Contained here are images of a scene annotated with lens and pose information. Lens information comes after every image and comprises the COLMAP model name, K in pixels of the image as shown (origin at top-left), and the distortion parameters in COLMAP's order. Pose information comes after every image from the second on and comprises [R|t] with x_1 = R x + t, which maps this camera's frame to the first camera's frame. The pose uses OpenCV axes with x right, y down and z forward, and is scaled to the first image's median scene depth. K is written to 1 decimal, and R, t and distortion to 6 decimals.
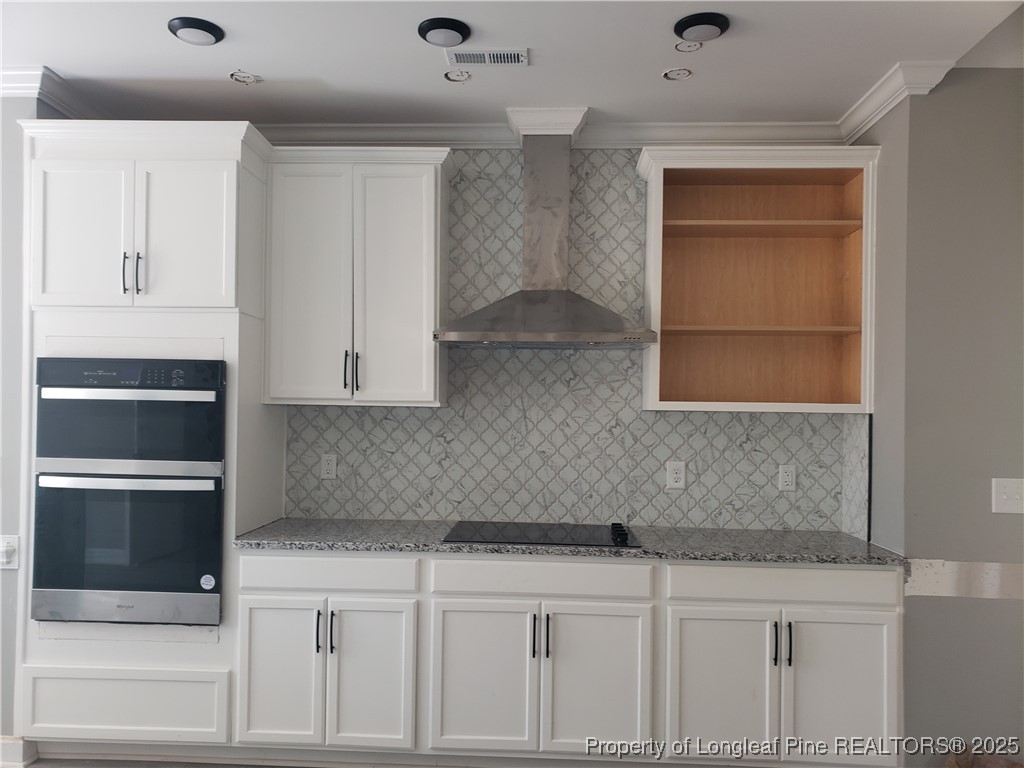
lens RADIAL K [[797.1, 0, 507.2], [0, 797.1, 395.6], [0, 0, 1]] dist [0.070072, -0.081733]
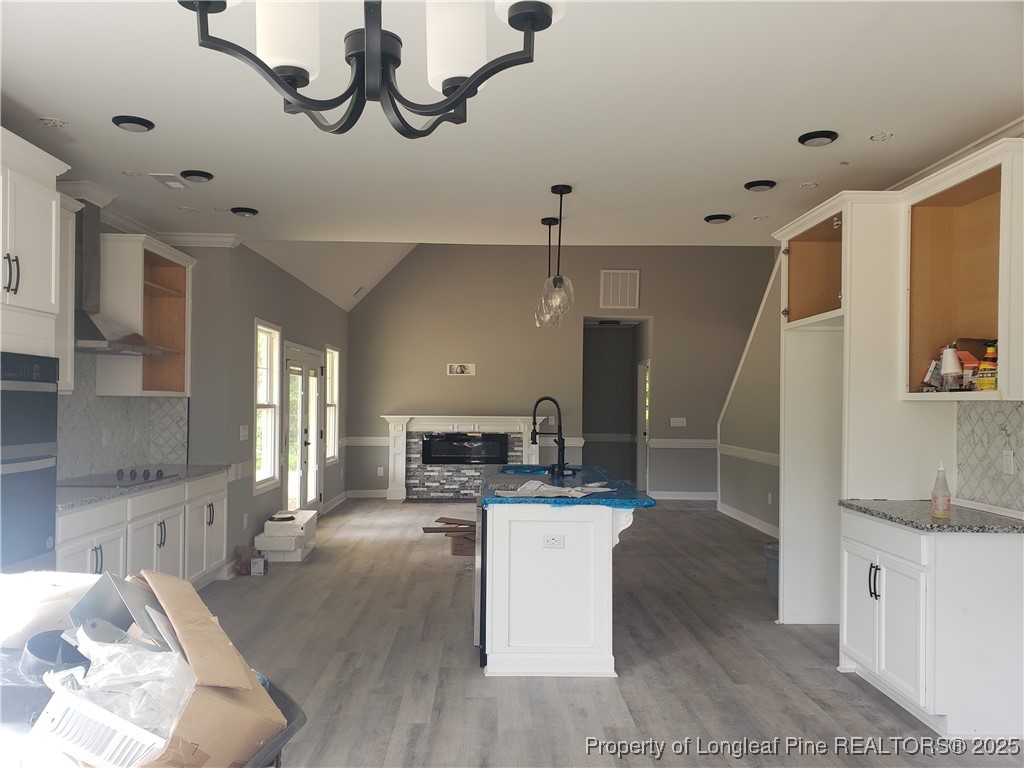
lens RADIAL K [[797.1, 0, 500.4], [0, 797.1, 402.3], [0, 0, 1]] dist [0.070072, -0.081733]
pose [[-0.070971, -0.015269, 0.997361, -1.500686], [-0.028389, 0.999509, 0.013282, -0.011251], [-0.997074, -0.027371, -0.071370, 0.394322]]
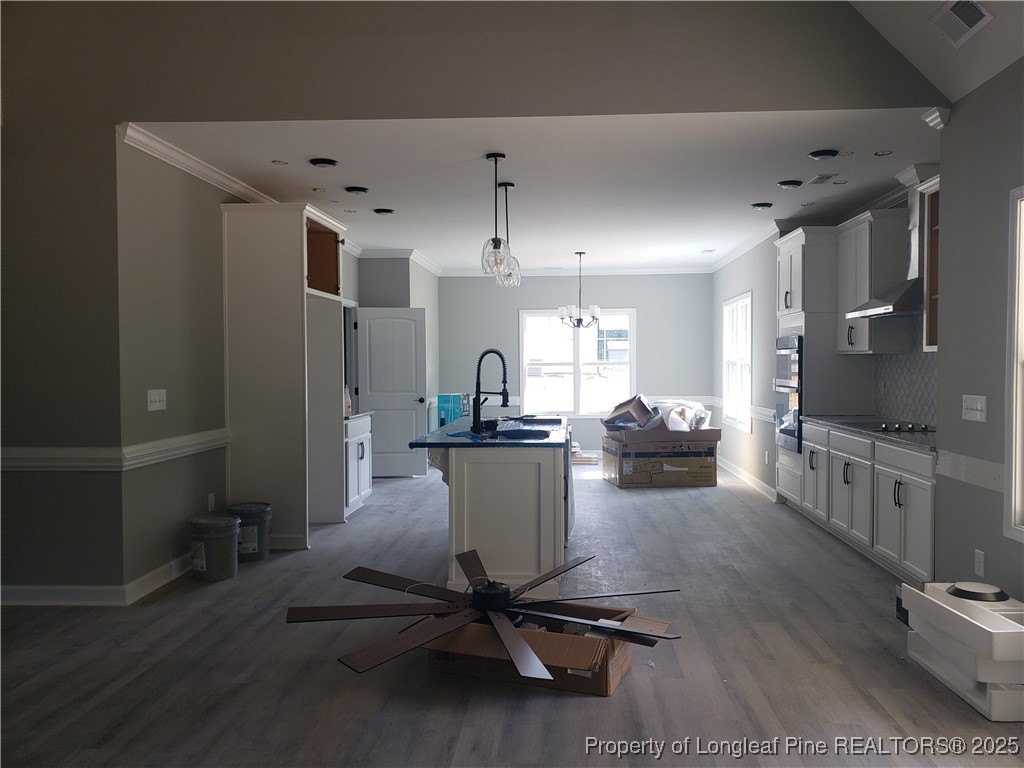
lens RADIAL K [[797.1, 0, 507.3], [0, 797.1, 399.9], [0, 0, 1]] dist [0.070072, -0.081733]
pose [[-0.025430, 0.030737, -0.999204, 1.795350], [0.018351, 0.999373, 0.030275, 0.049510], [0.999508, -0.017567, -0.025978, 0.228645]]
